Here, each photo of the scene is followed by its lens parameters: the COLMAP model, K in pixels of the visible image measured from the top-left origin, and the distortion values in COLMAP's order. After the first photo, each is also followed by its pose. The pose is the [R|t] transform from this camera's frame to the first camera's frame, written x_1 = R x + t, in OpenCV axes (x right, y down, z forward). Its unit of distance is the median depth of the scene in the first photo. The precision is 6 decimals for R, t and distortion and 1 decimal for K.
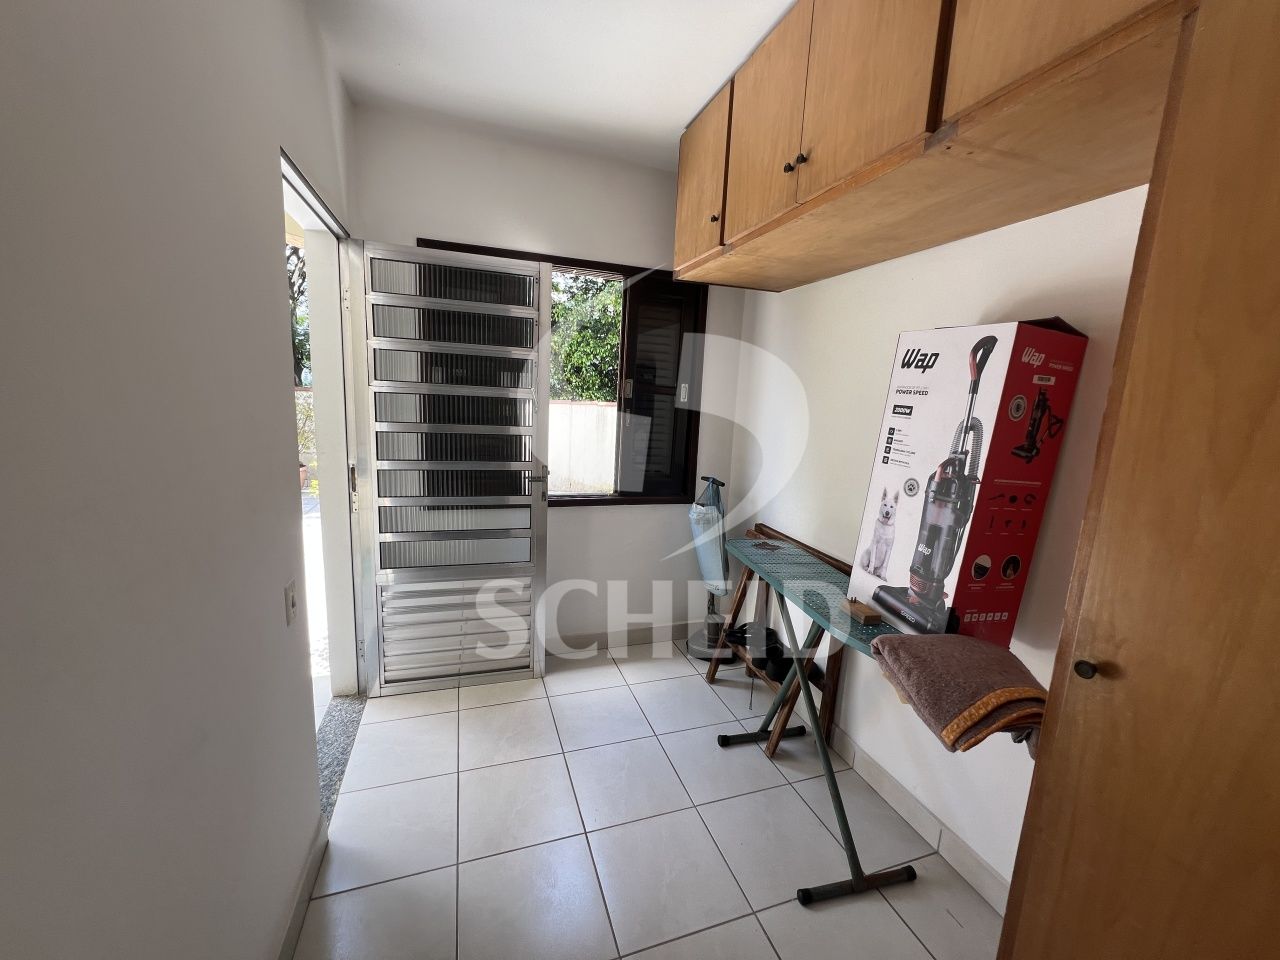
lens RADIAL K [[515.3, 0, 643.8], [0, 515.3, 479.2], [0, 0, 1]] dist [-0.002721, 0.000292]
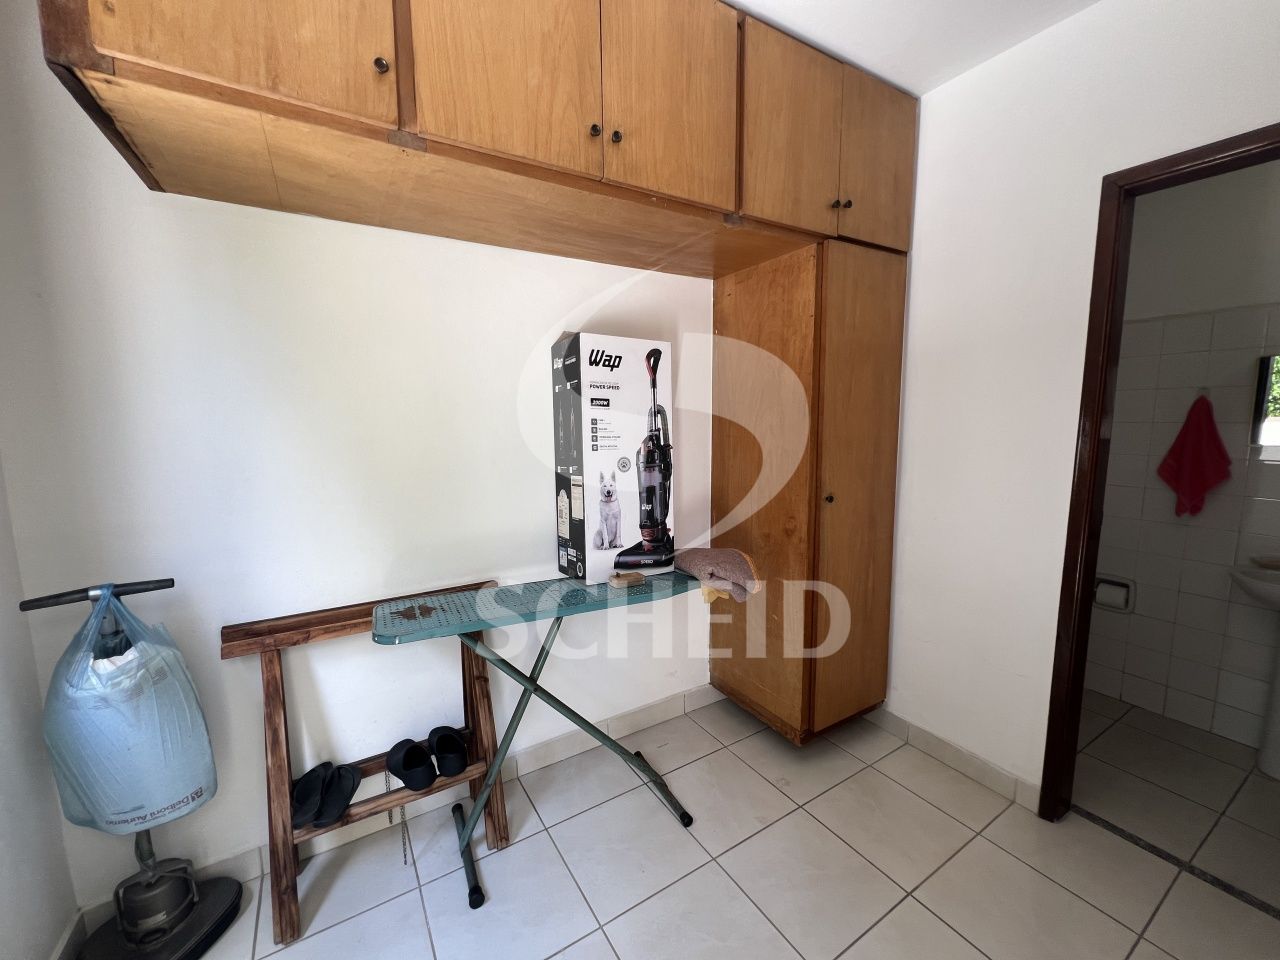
lens RADIAL K [[515.3, 0, 642.0], [0, 515.3, 479.8], [0, 0, 1]] dist [-0.002721, 0.000292]
pose [[-0.229683, -0.168513, 0.958566, -0.677609], [0.158096, 0.965356, 0.207588, -0.198323], [-0.960339, 0.199225, -0.195084, 1.208944]]
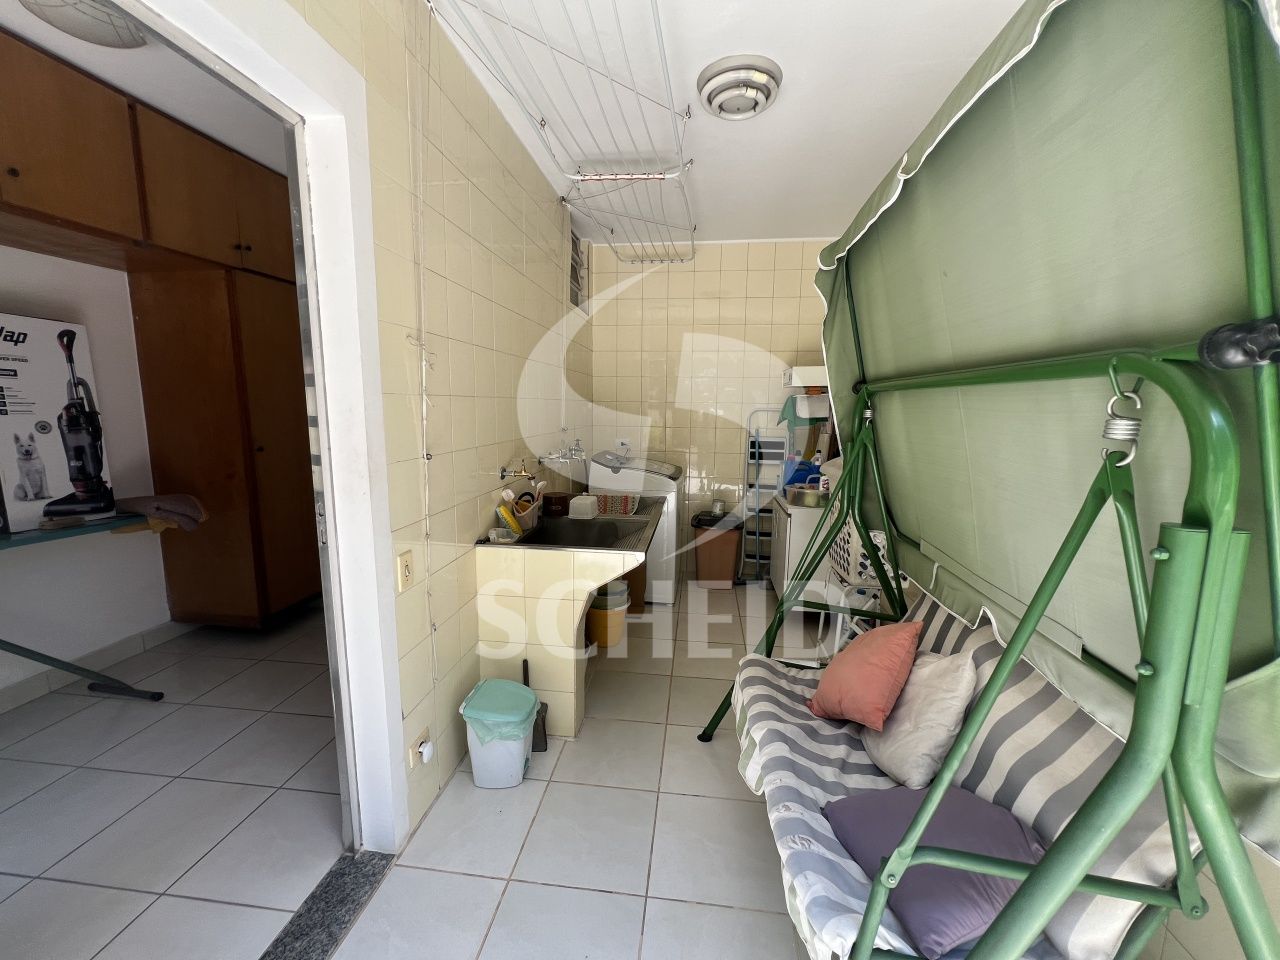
lens RADIAL K [[515.3, 0, 644.5], [0, 515.3, 479.8], [0, 0, 1]] dist [-0.002721, 0.000292]
pose [[-0.903032, -0.124152, 0.411241, -1.603401], [0.011903, 0.949726, 0.312856, -0.274113], [-0.429408, 0.287414, -0.856155, 1.551468]]
